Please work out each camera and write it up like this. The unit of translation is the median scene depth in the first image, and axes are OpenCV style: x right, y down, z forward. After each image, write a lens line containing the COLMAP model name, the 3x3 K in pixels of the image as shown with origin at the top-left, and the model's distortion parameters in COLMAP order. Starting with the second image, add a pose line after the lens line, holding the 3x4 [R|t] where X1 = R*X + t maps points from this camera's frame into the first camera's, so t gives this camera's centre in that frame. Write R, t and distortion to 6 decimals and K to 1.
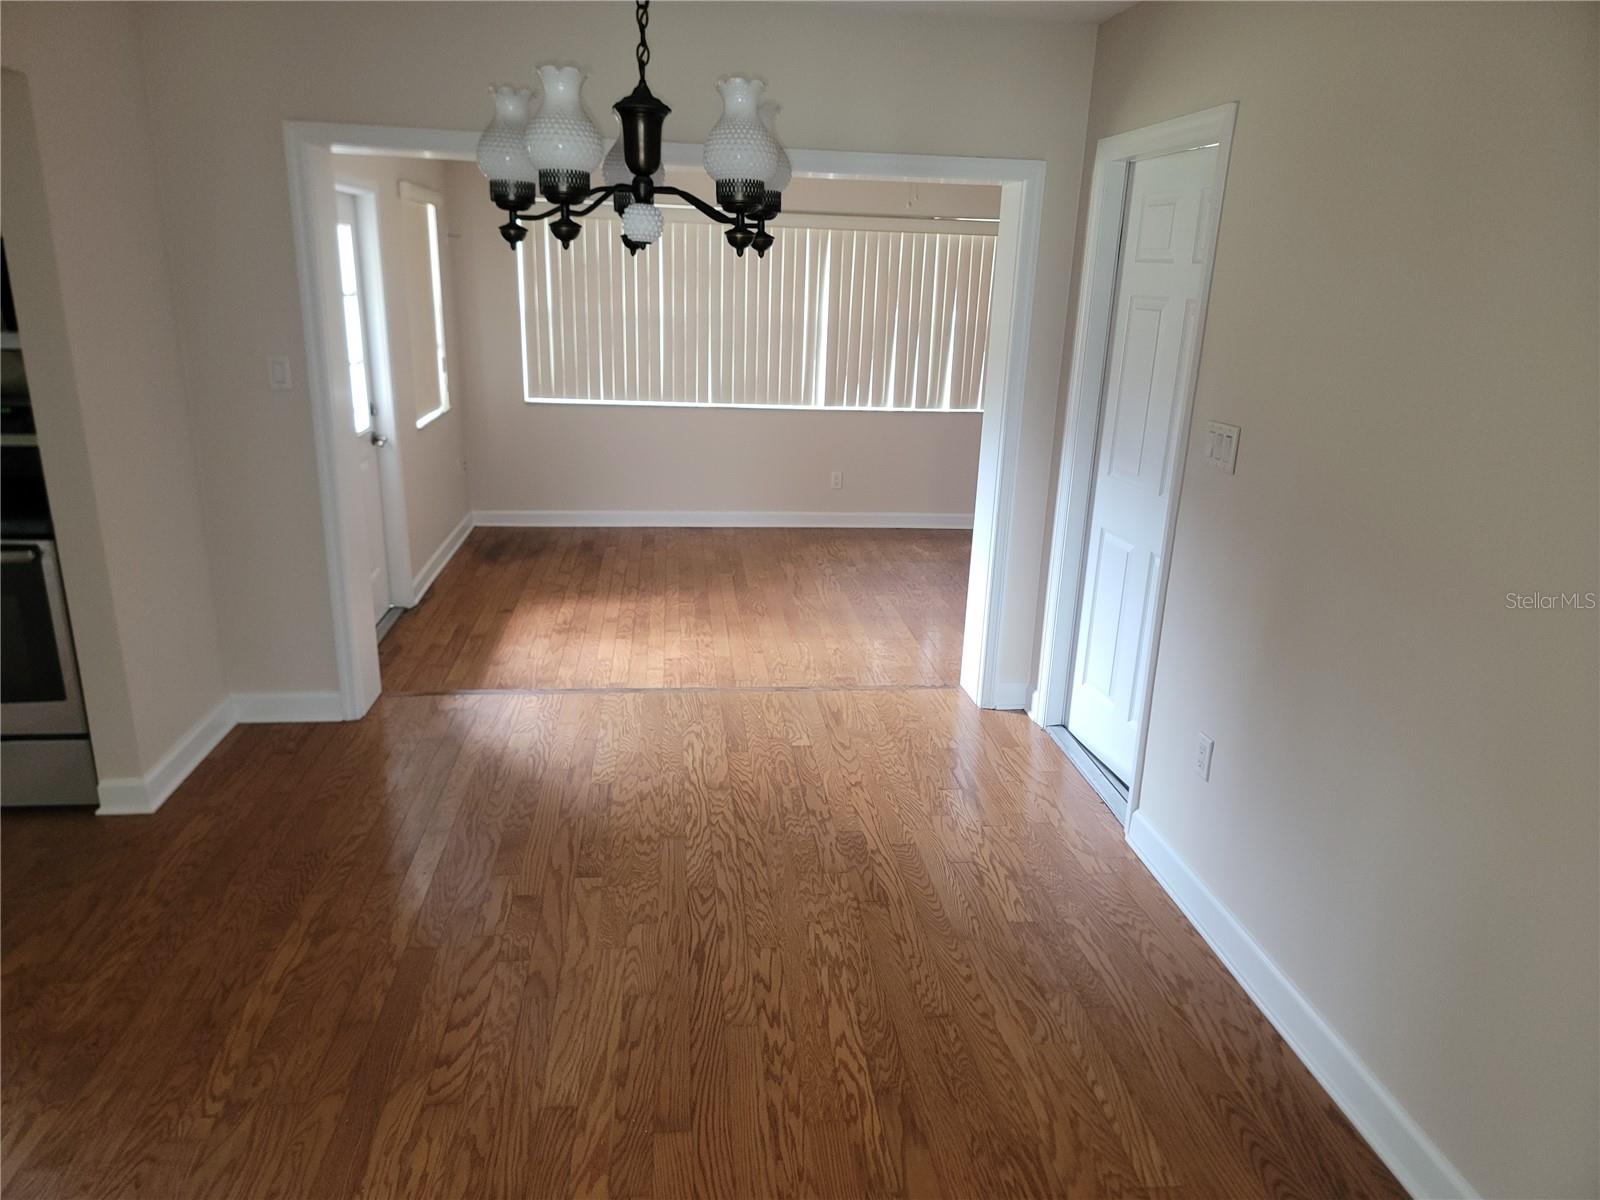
lens RADIAL K [[1110.4, 0, 794.2], [0, 1110.4, 610.8], [0, 0, 1]] dist [0.070806, -0.061817]
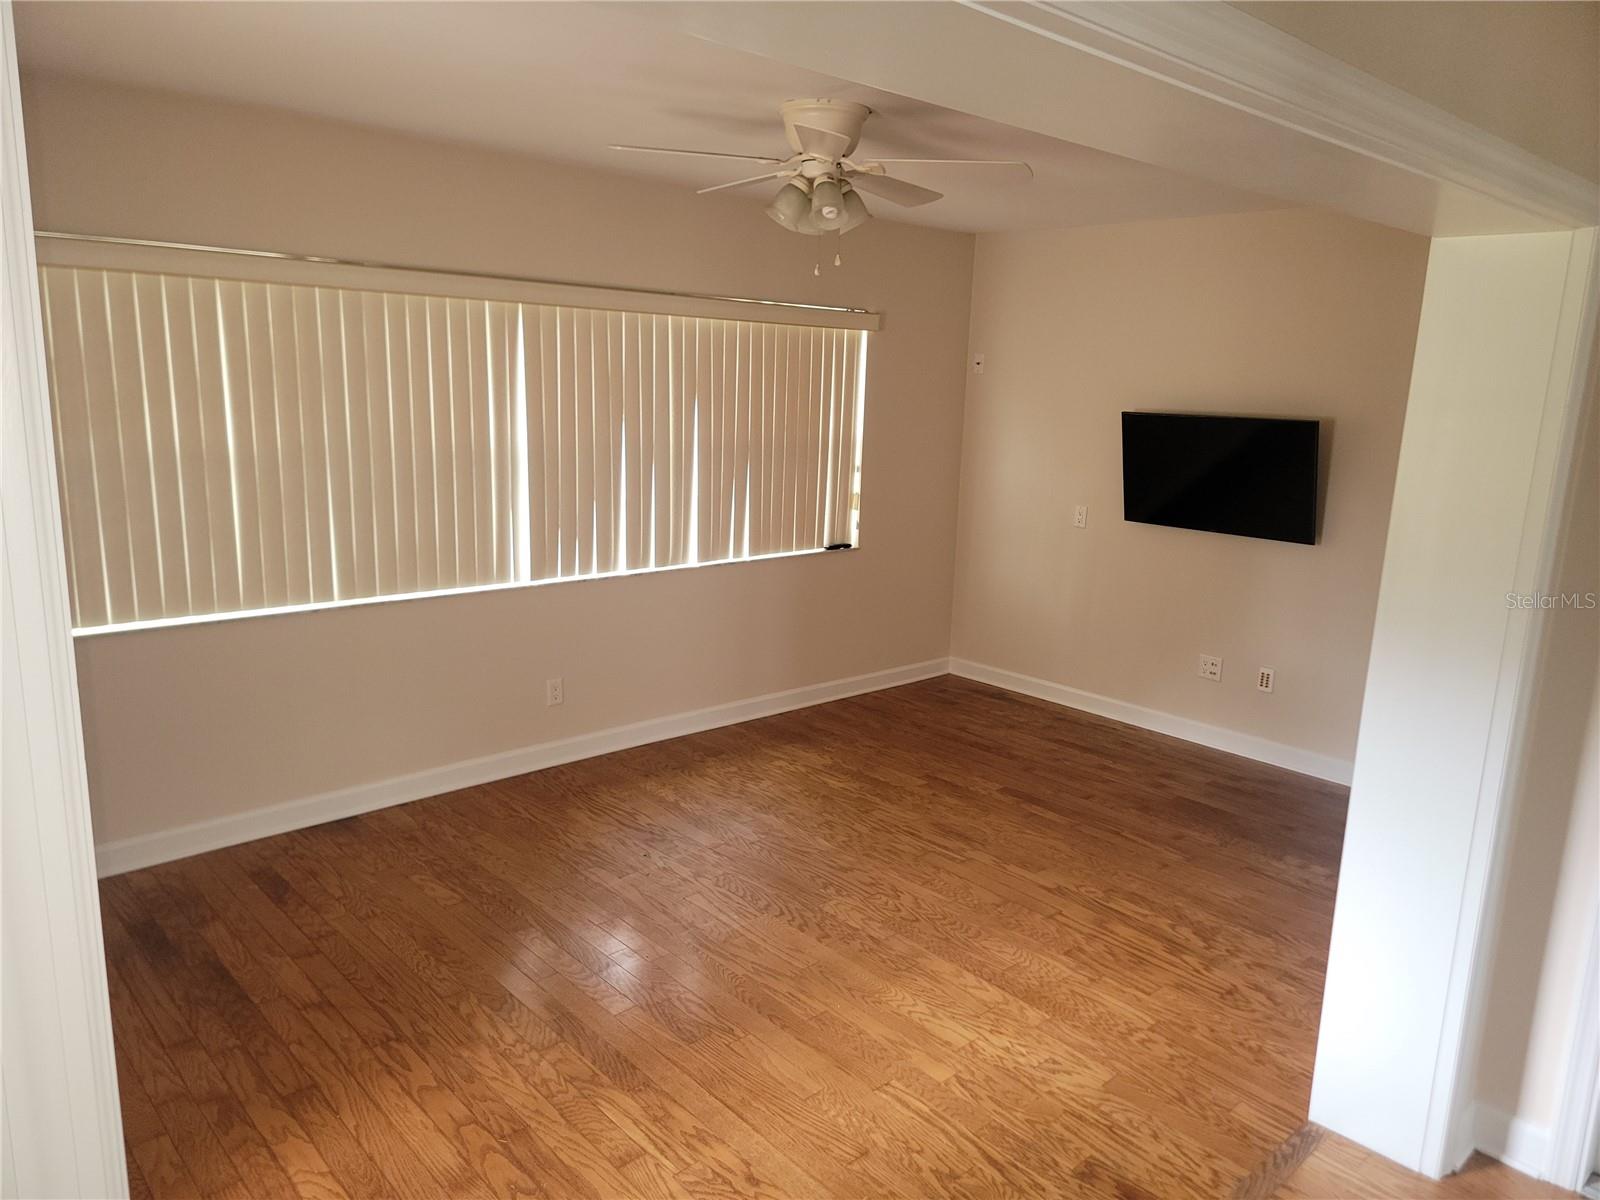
lens RADIAL K [[1110.4, 0, 803.8], [0, 1110.4, 593.0], [0, 0, 1]] dist [0.070806, -0.061817]
pose [[0.806829, -0.123022, 0.577834, -0.210471], [0.172902, 0.984424, -0.031837, -0.131909], [-0.564917, 0.125595, 0.815533, 0.412206]]
